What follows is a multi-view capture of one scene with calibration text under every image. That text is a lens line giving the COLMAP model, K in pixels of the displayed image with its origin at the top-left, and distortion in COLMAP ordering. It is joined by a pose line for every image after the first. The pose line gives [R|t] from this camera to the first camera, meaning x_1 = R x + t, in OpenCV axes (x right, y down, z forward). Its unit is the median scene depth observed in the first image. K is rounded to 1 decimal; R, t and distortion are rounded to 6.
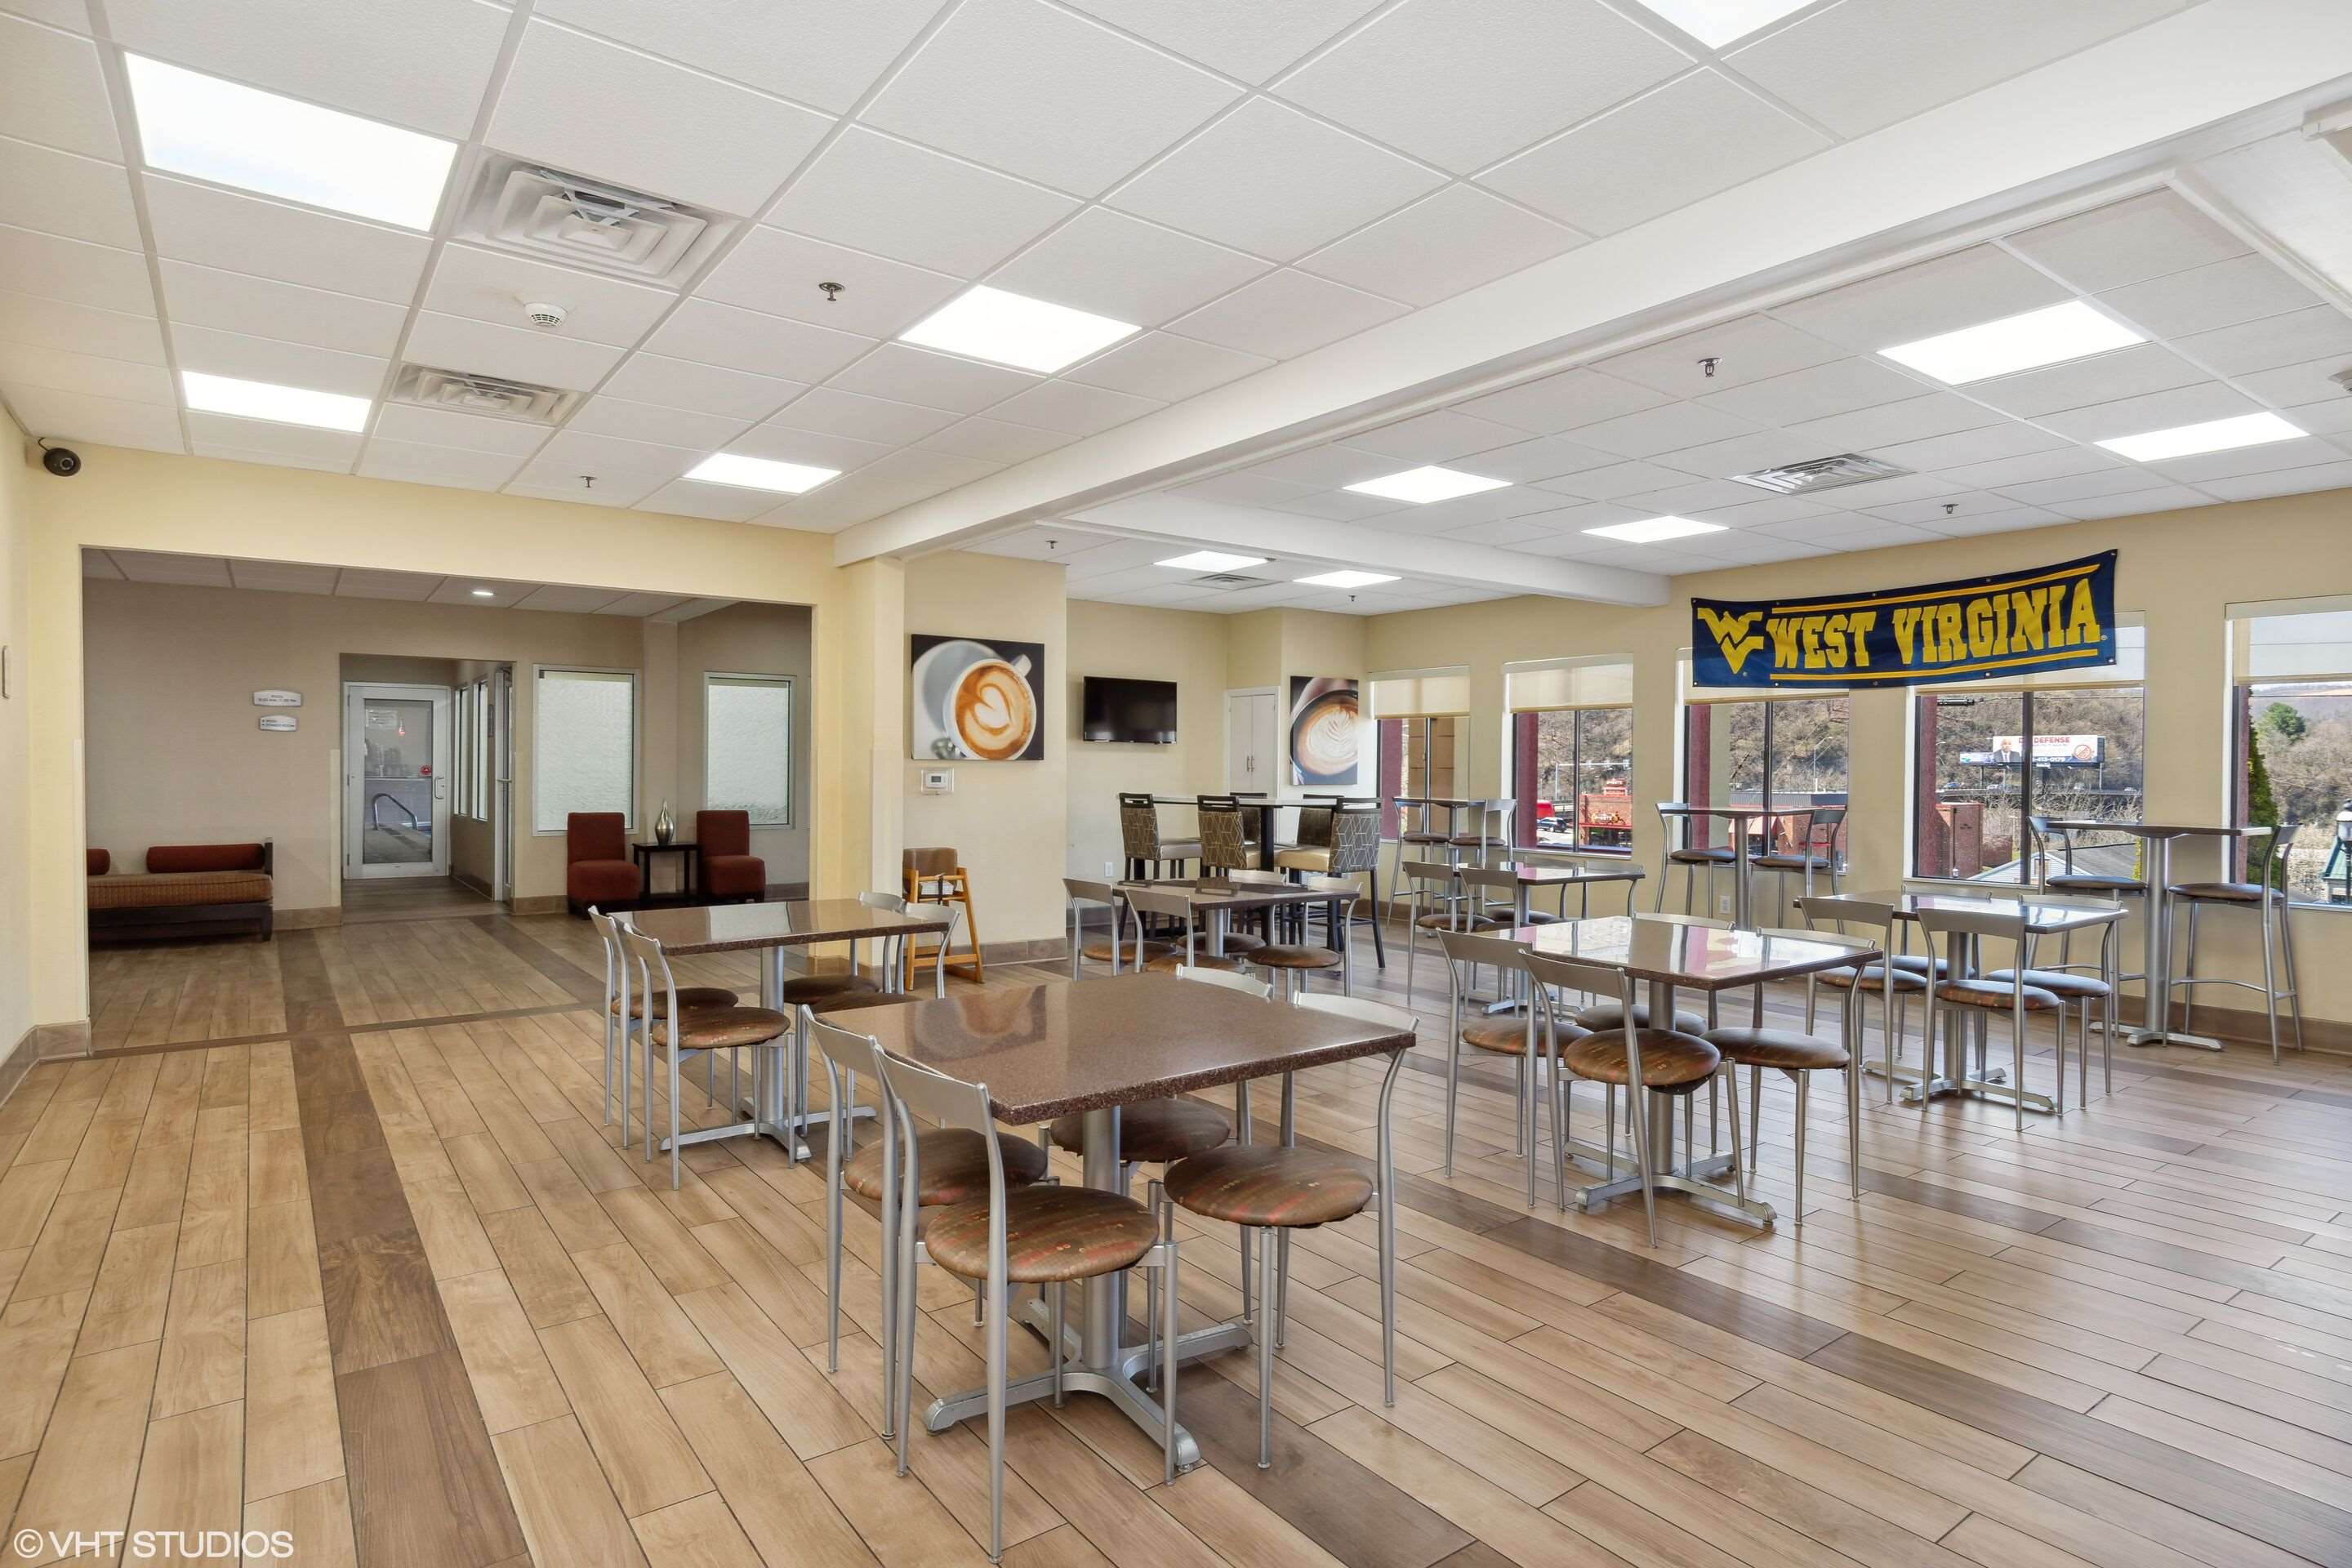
lens RADIAL K [[1237.1, 0, 1182.6], [0, 1237.1, 775.5], [0, 0, 1]] dist [-0.003162, -0.000070]
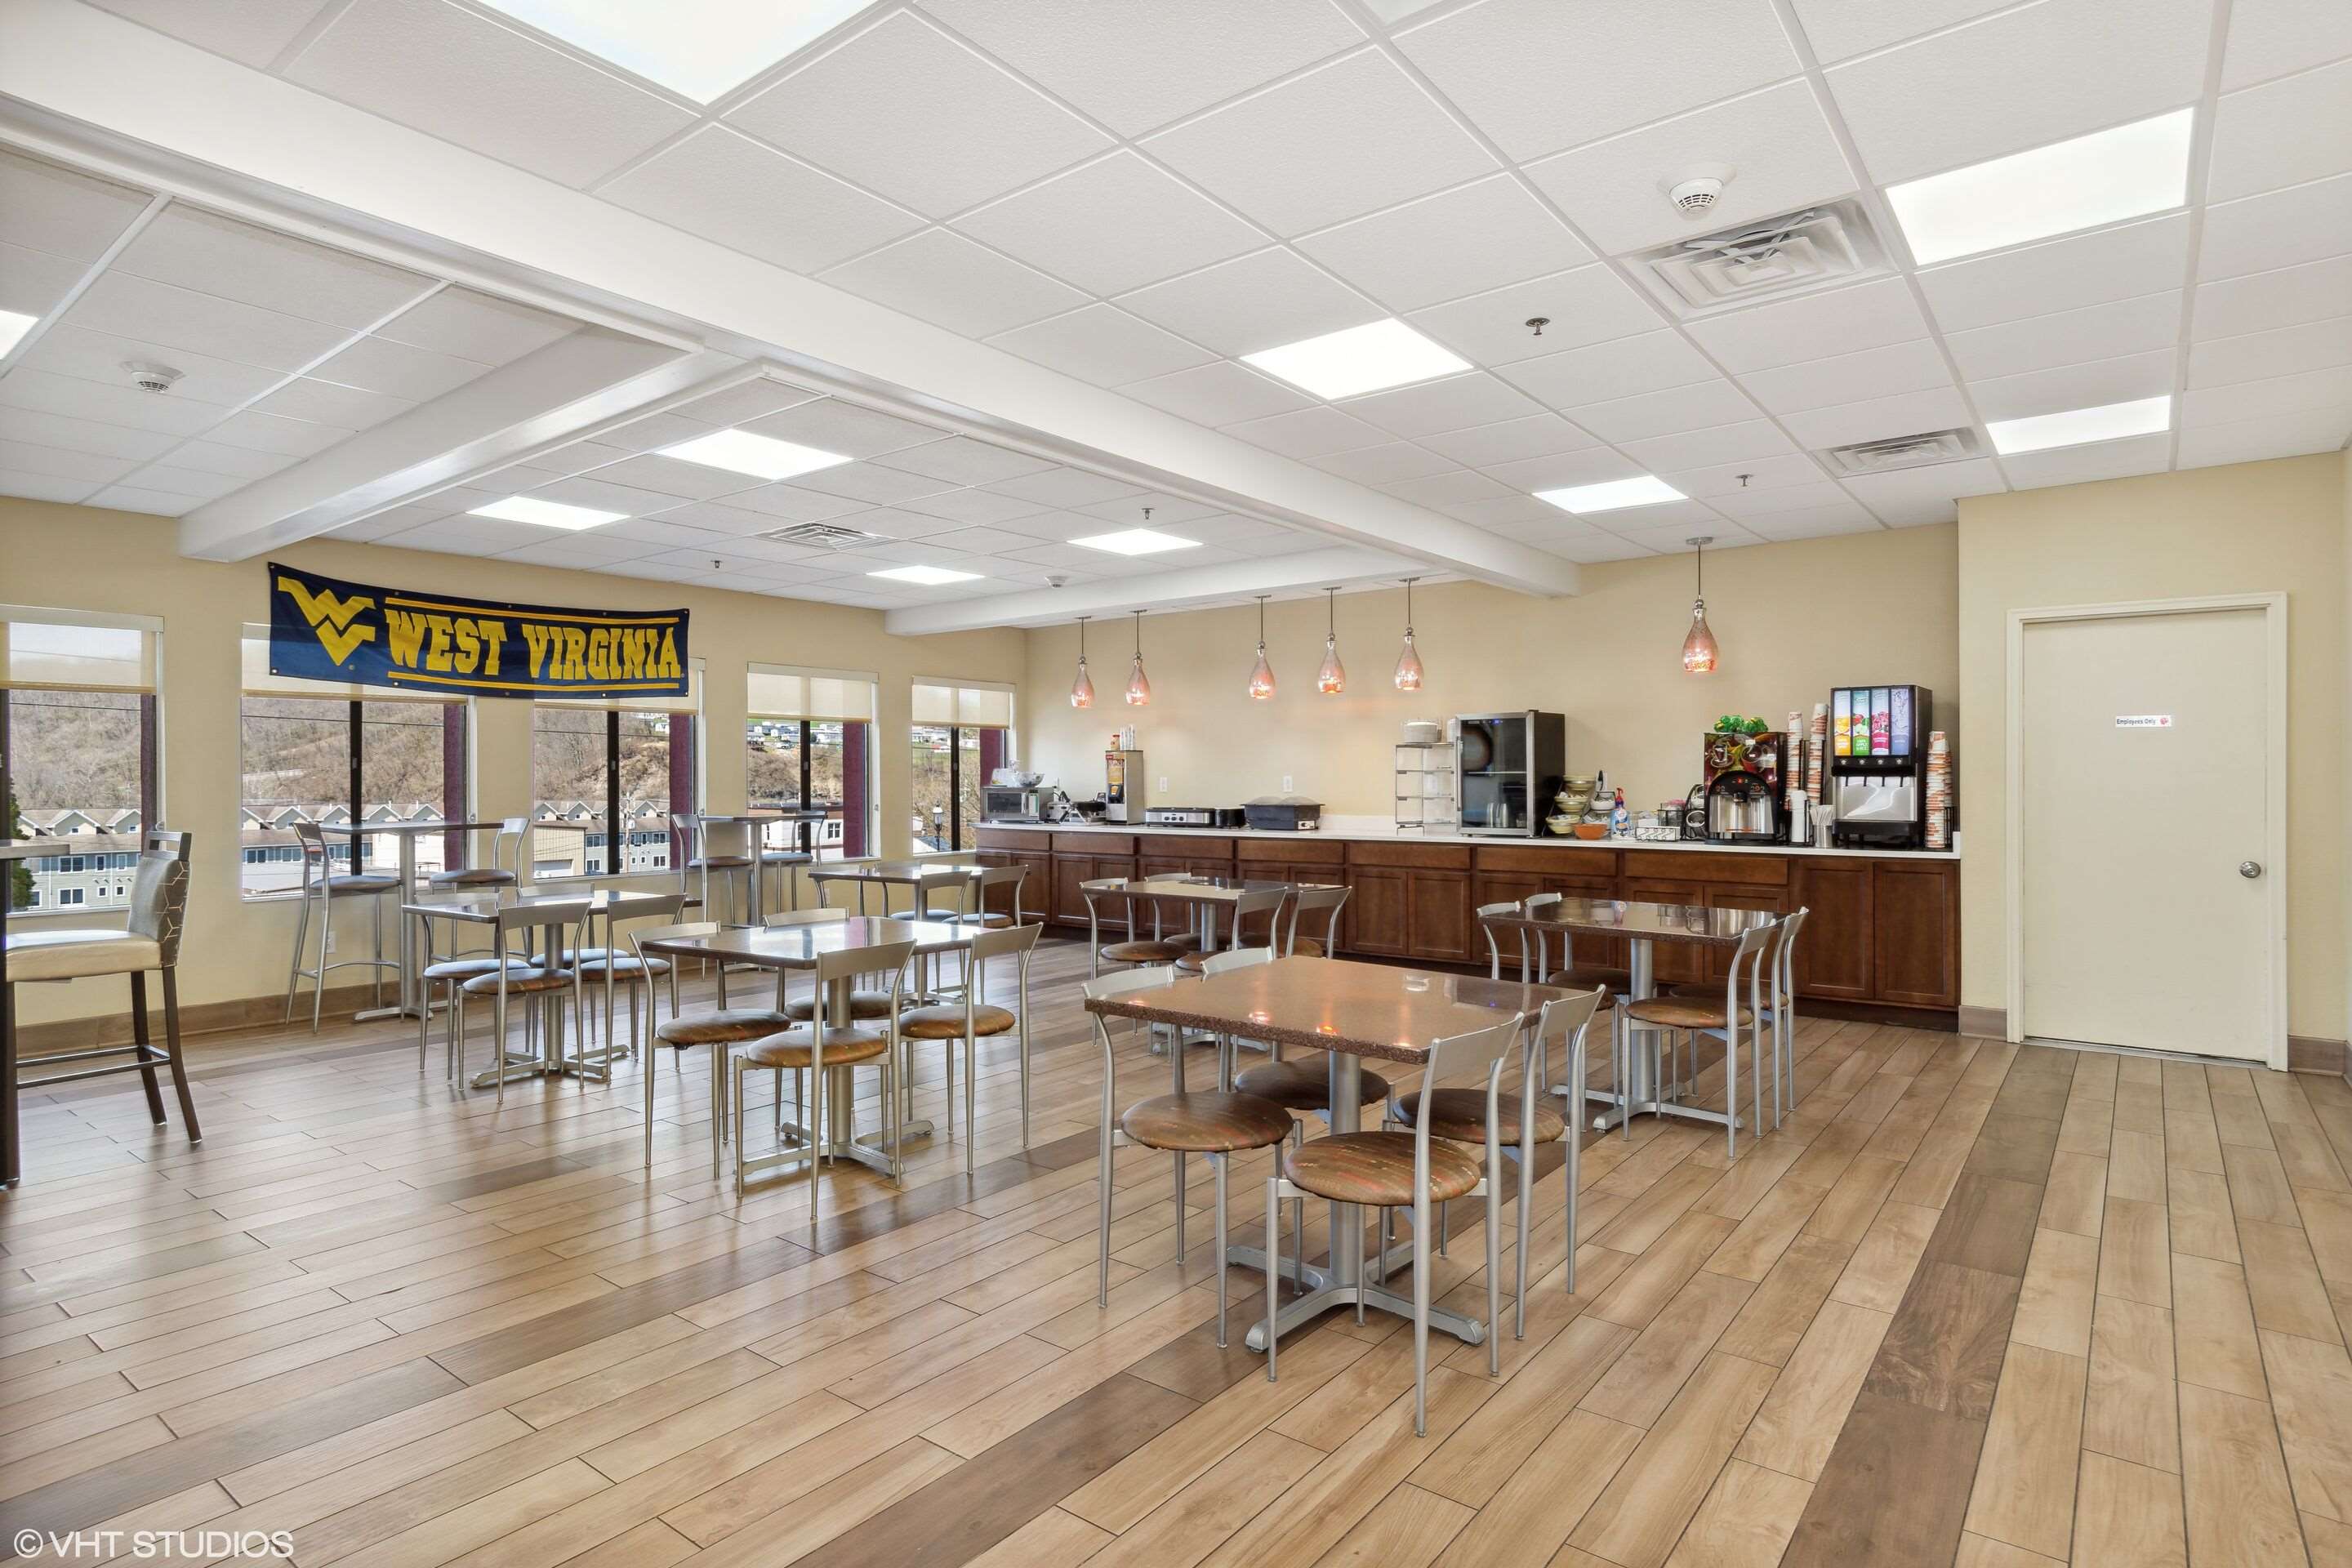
lens RADIAL K [[1237.1, 0, 1182.6], [0, 1237.1, 775.5], [0, 0, 1]] dist [-0.003162, -0.000070]
pose [[-0.260743, -0.003688, 0.965401, -0.629359], [0.008368, 0.999947, 0.006080, -0.009299], [-0.965372, 0.009664, -0.260699, 0.808698]]
